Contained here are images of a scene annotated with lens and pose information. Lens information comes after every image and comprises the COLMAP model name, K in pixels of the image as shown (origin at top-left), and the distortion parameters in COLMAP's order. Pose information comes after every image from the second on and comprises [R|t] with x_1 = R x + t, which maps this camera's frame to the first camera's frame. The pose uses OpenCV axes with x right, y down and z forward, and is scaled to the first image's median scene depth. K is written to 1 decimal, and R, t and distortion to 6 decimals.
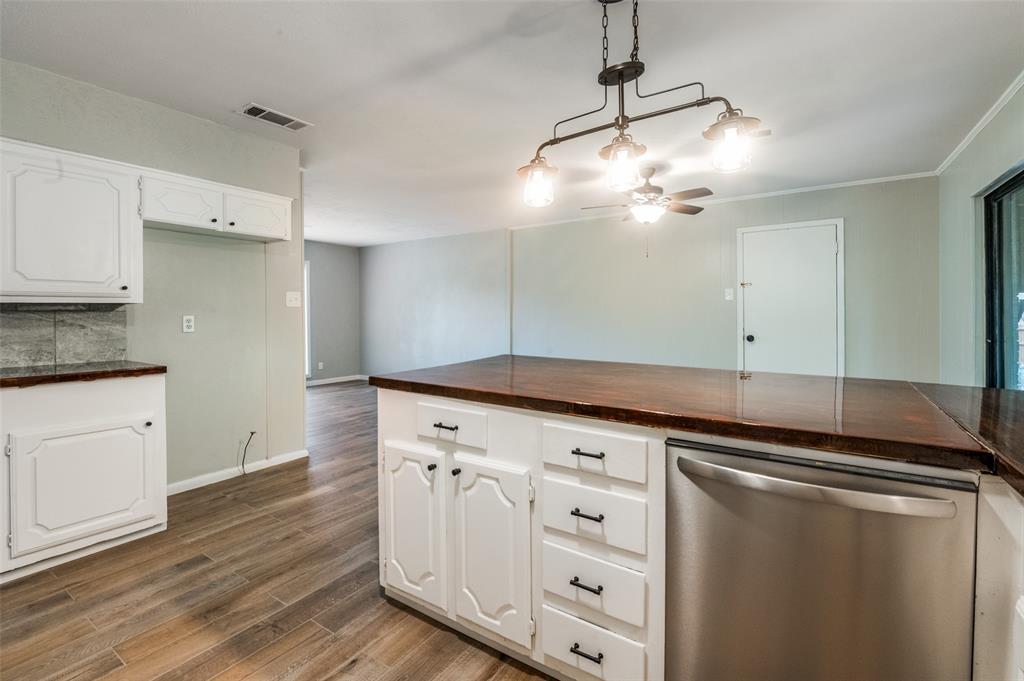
lens RADIAL K [[452.4, 0, 508.8], [0, 452.4, 328.3], [0, 0, 1]] dist [0.002537, -0.012315]
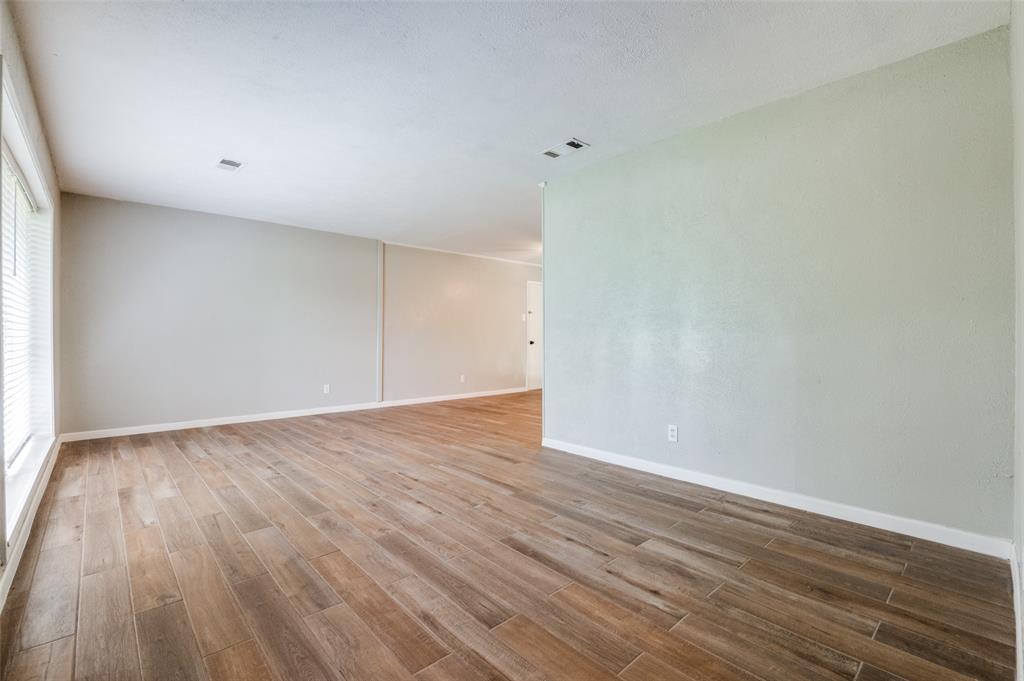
lens RADIAL K [[443.5, 0, 512.0], [0, 443.5, 340.5], [0, 0, 1]] dist [-0.000648, -0.014529]
pose [[0.224214, 0.003203, 0.974535, -2.664054], [0.032448, 0.999416, -0.010750, 0.064621], [-0.974000, 0.034032, 0.223979, 1.462517]]
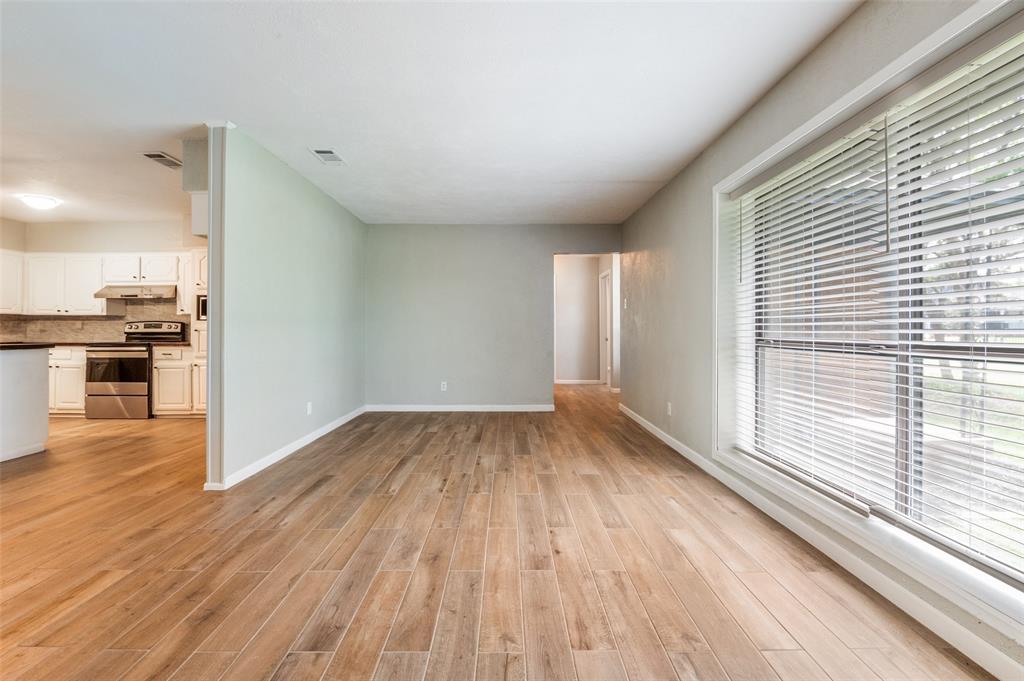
lens RADIAL K [[452.4, 0, 508.8], [0, 452.4, 328.3], [0, 0, 1]] dist [0.002537, -0.012315]
pose [[-0.830438, 0.007561, -0.557060, -0.775153], [-0.010642, 0.999510, 0.029431, -0.037180], [0.557010, 0.030369, -0.829950, 3.330540]]
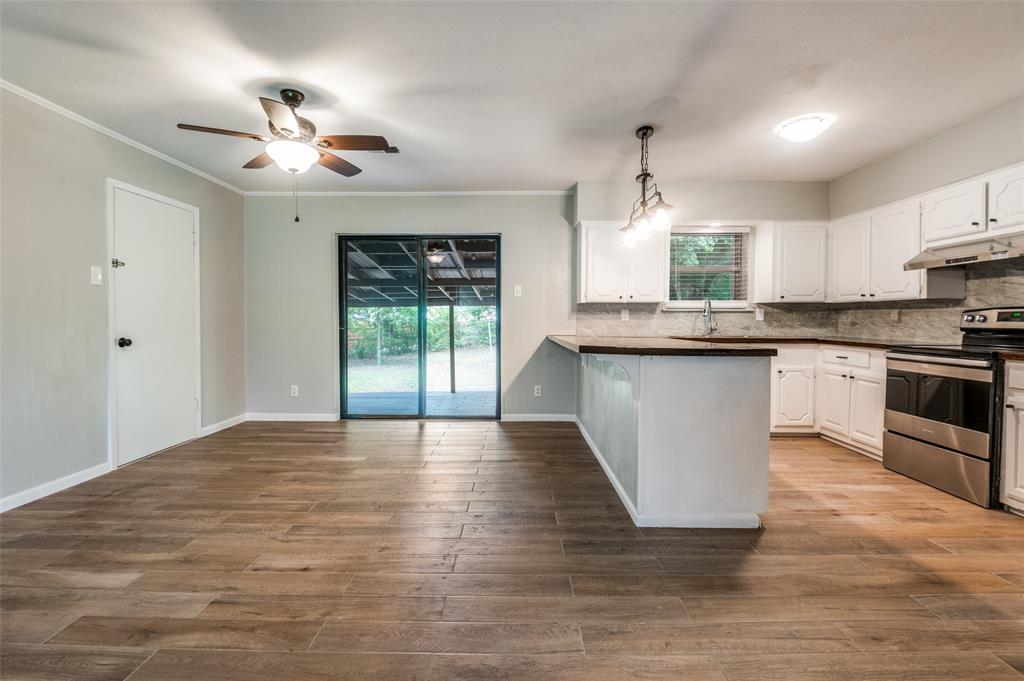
lens RADIAL K [[452.4, 0, 508.8], [0, 452.4, 328.3], [0, 0, 1]] dist [0.002537, -0.012315]
pose [[-0.545893, -0.007909, 0.837817, -0.794535], [0.031706, 0.999044, 0.030089, -0.002154], [-0.837255, 0.042989, -0.545121, 1.909220]]
